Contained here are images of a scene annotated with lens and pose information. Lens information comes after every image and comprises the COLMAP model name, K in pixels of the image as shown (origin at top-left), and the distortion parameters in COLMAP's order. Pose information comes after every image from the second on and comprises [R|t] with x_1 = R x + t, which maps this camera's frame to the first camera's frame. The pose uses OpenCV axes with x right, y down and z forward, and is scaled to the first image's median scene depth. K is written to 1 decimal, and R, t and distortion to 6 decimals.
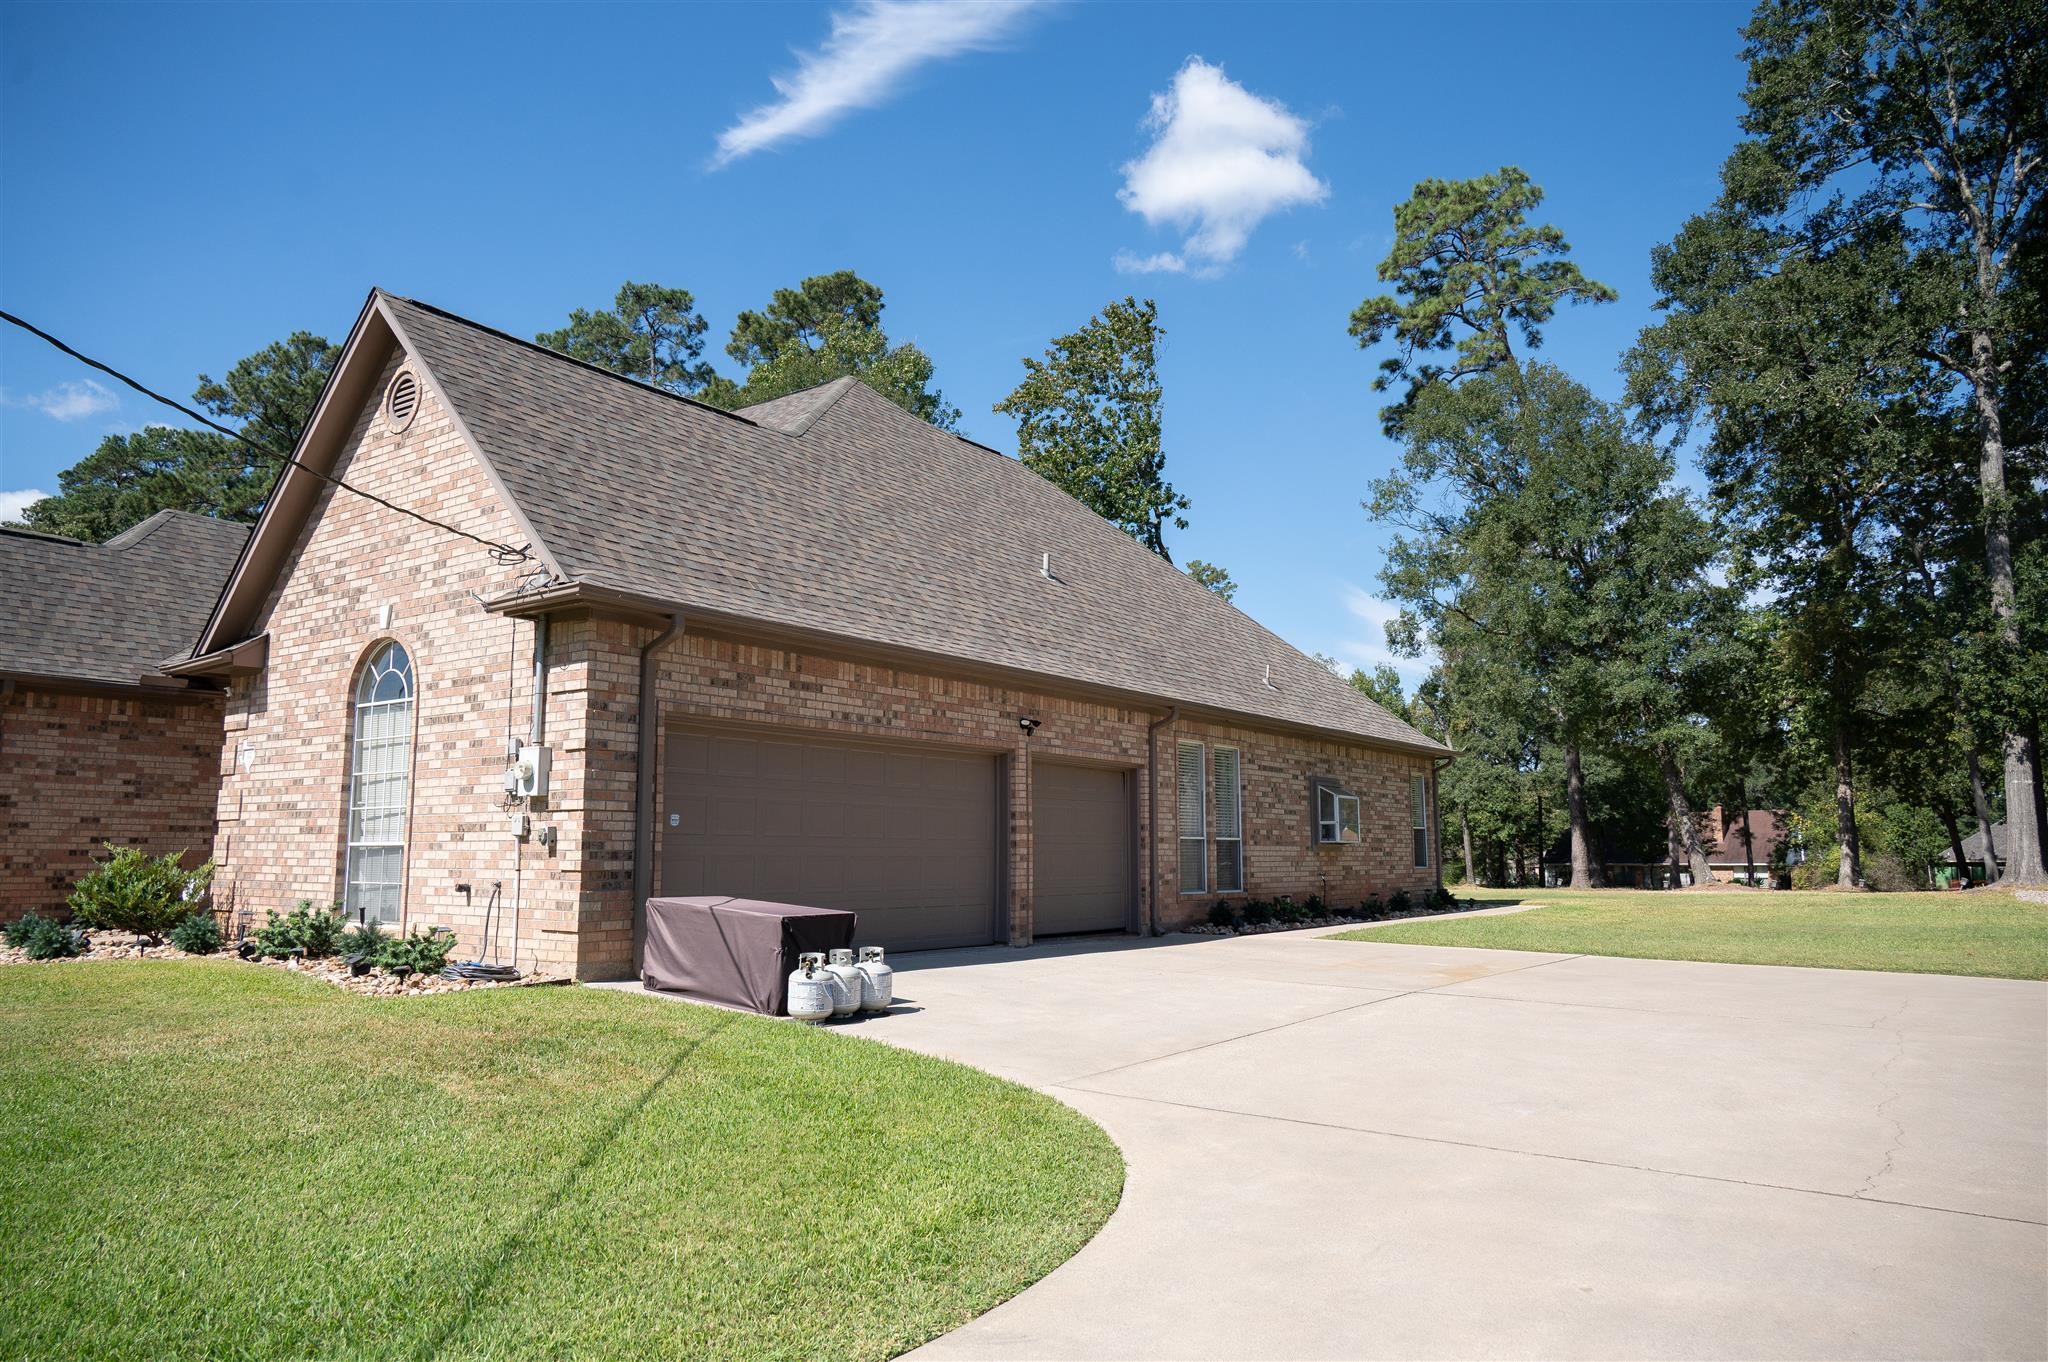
lens RADIAL K [[1339.9, 0, 1008.5], [0, 1339.9, 680.0], [0, 0, 1]] dist [-0.007644, 0.000068]
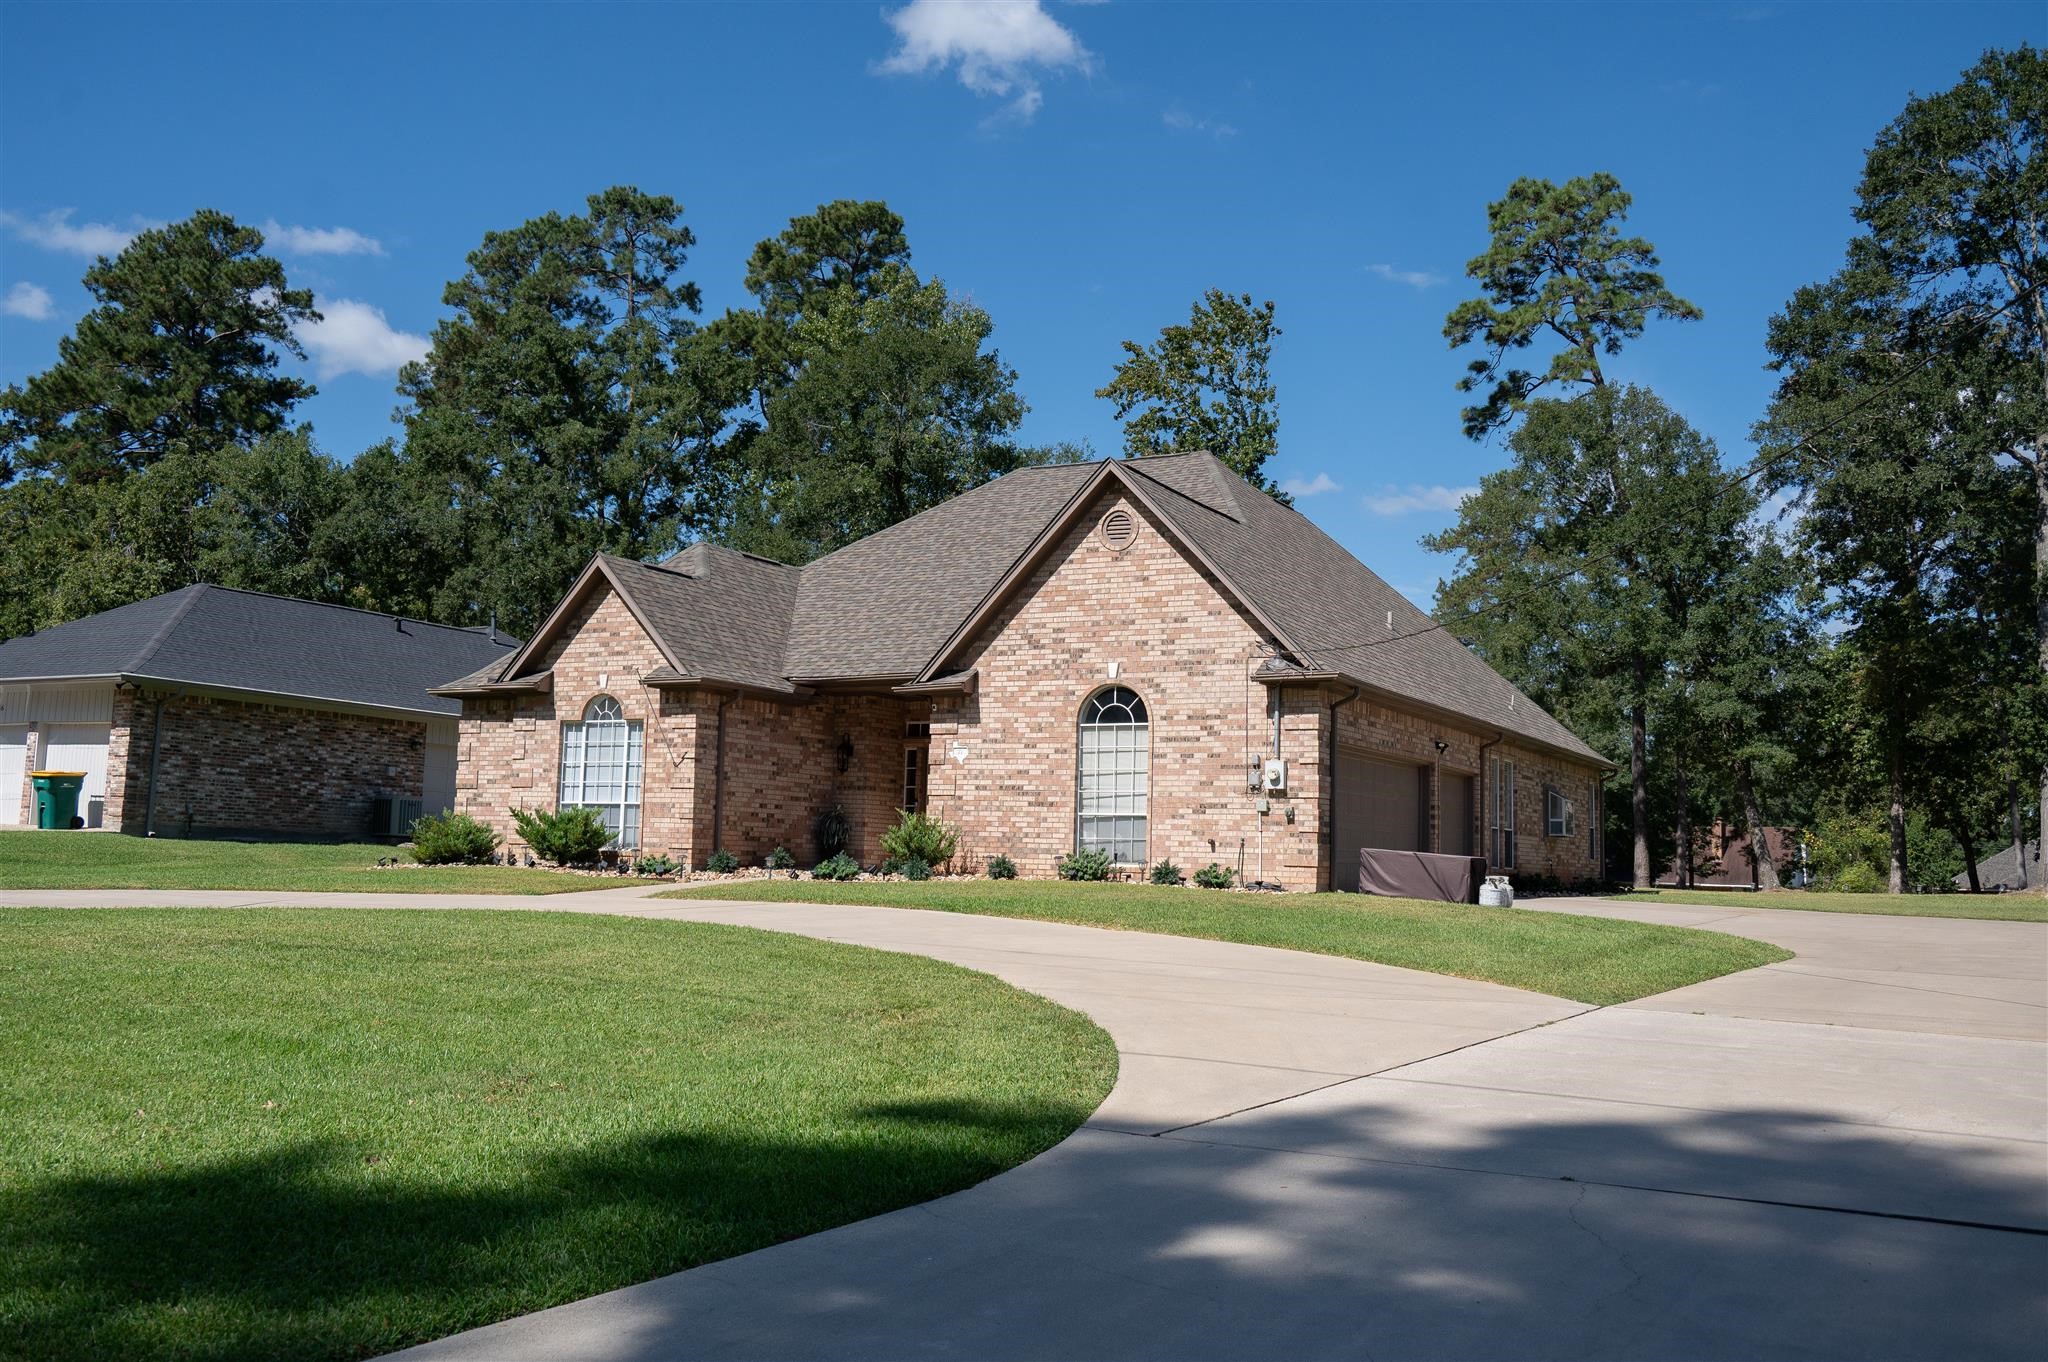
lens RADIAL K [[1745.2, 0, 1024.0], [0, 1745.2, 681.0], [0, 0, 1]] dist [0.014080, -0.009528]
pose [[0.991232, 0.039758, 0.126012, -0.798125], [-0.043166, 0.998769, 0.024428, -0.077245], [-0.124886, -0.029654, 0.991728, -0.983198]]
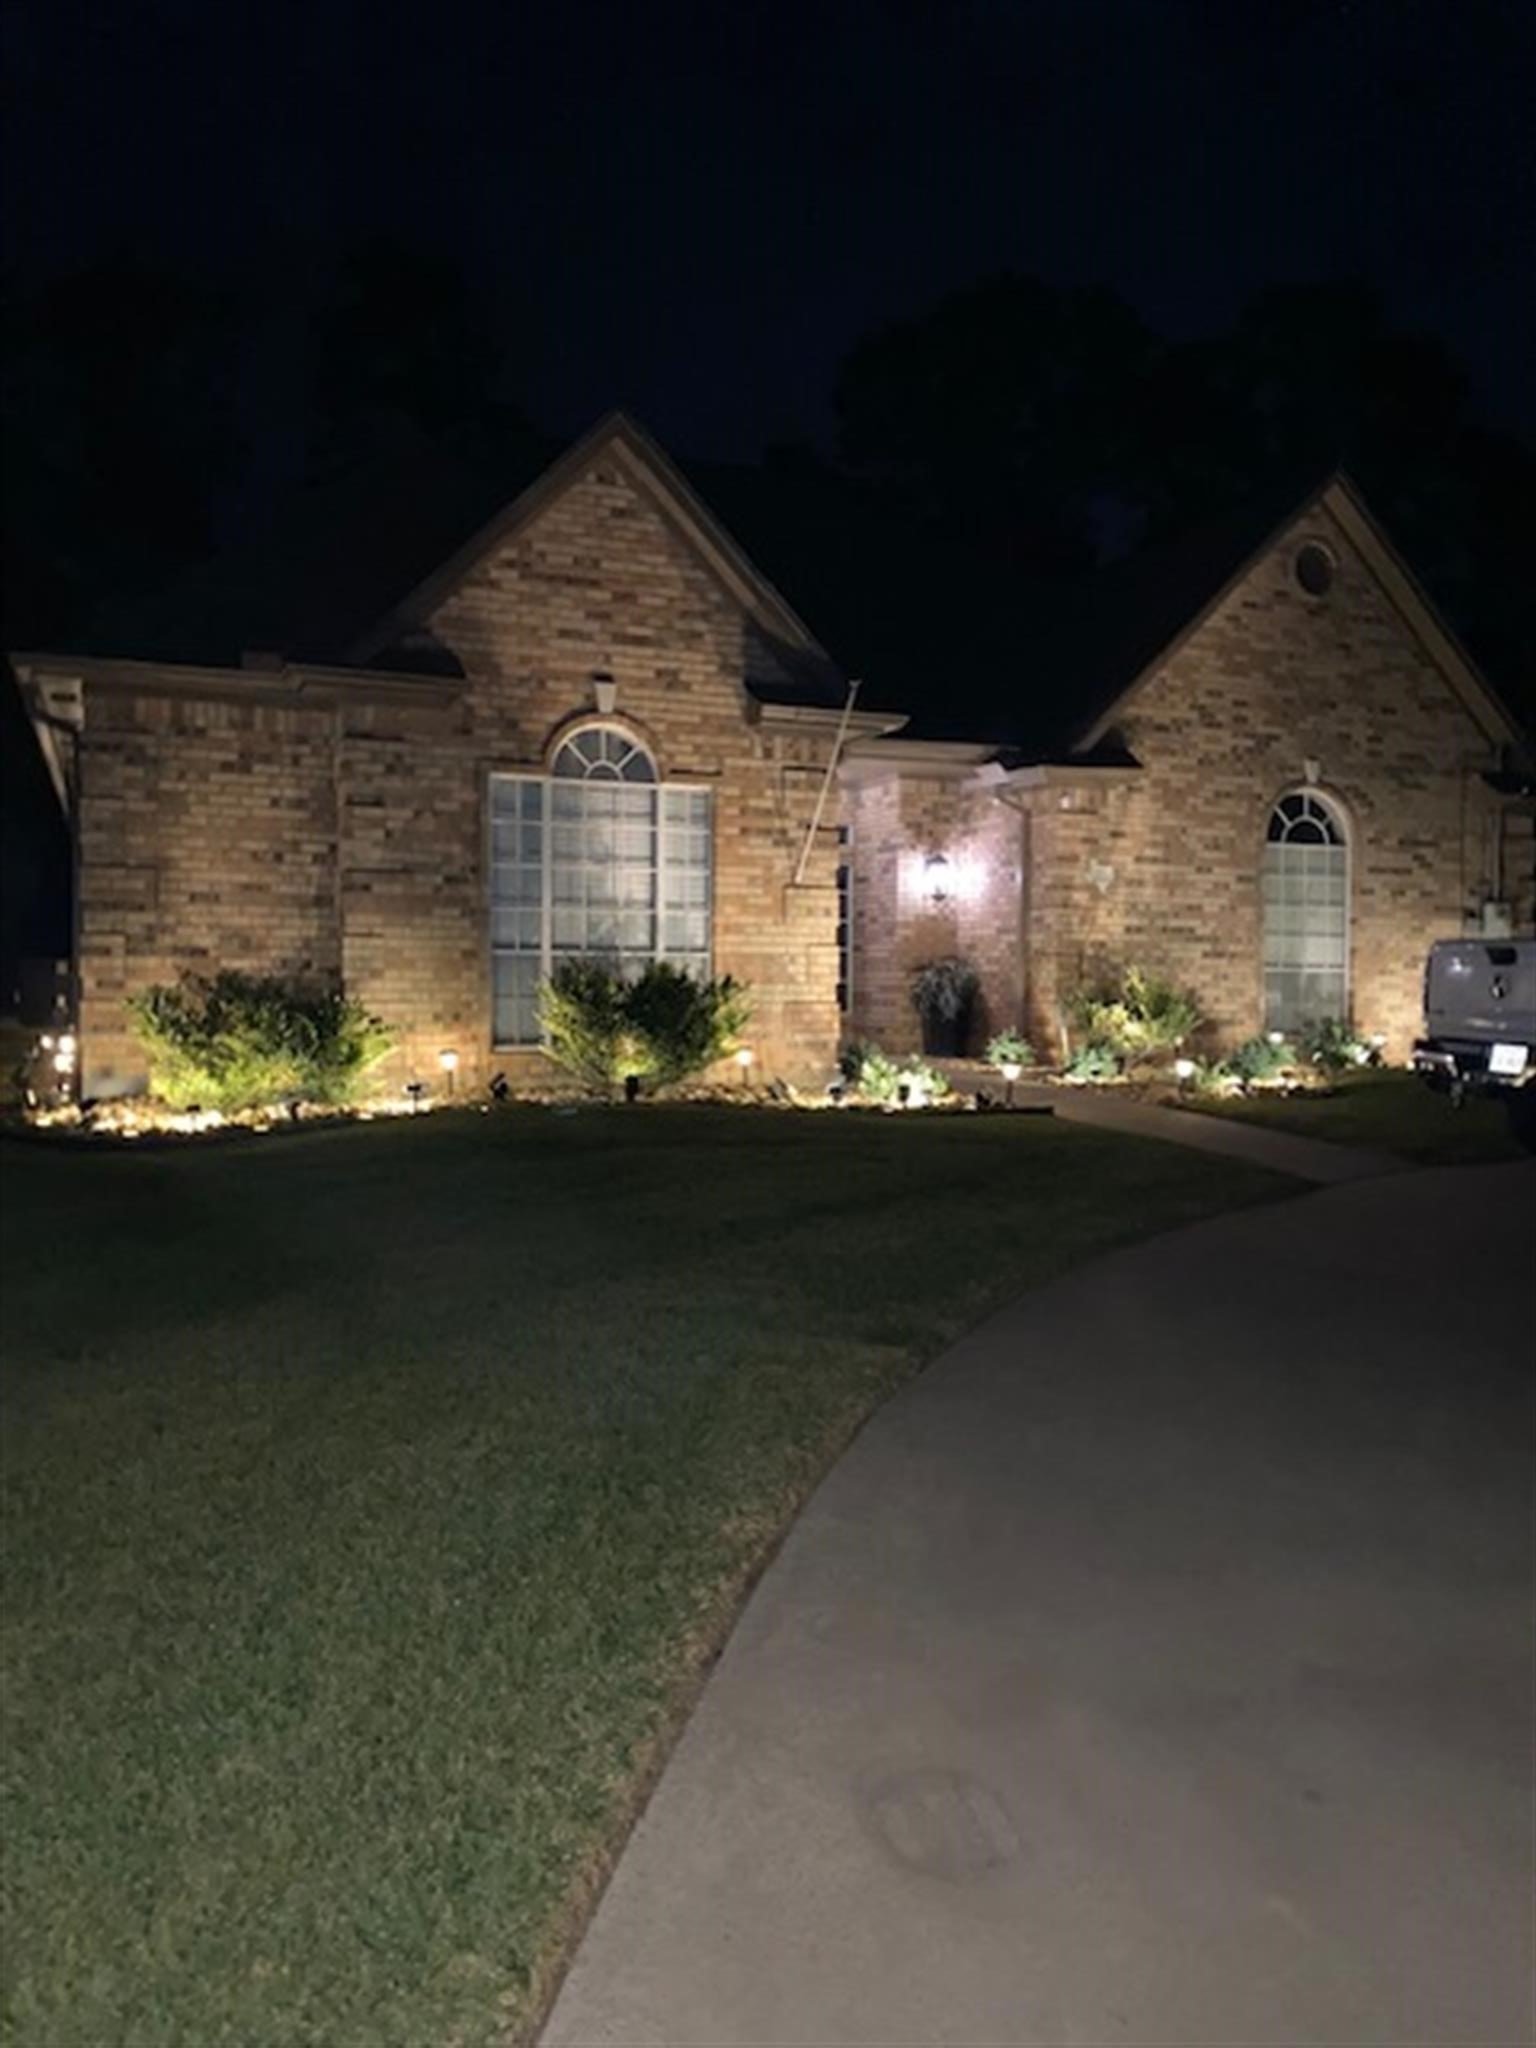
lens RADIAL K [[1578.5, 0, 769.1], [0, 1578.5, 998.1], [0, 0, 1]] dist [0.020267, -0.003072]
pose [[0.512947, -0.007545, 0.858387, -1.787181], [-0.120298, 0.989462, 0.080584, 0.087647], [-0.849949, -0.144598, 0.506634, 0.659315]]
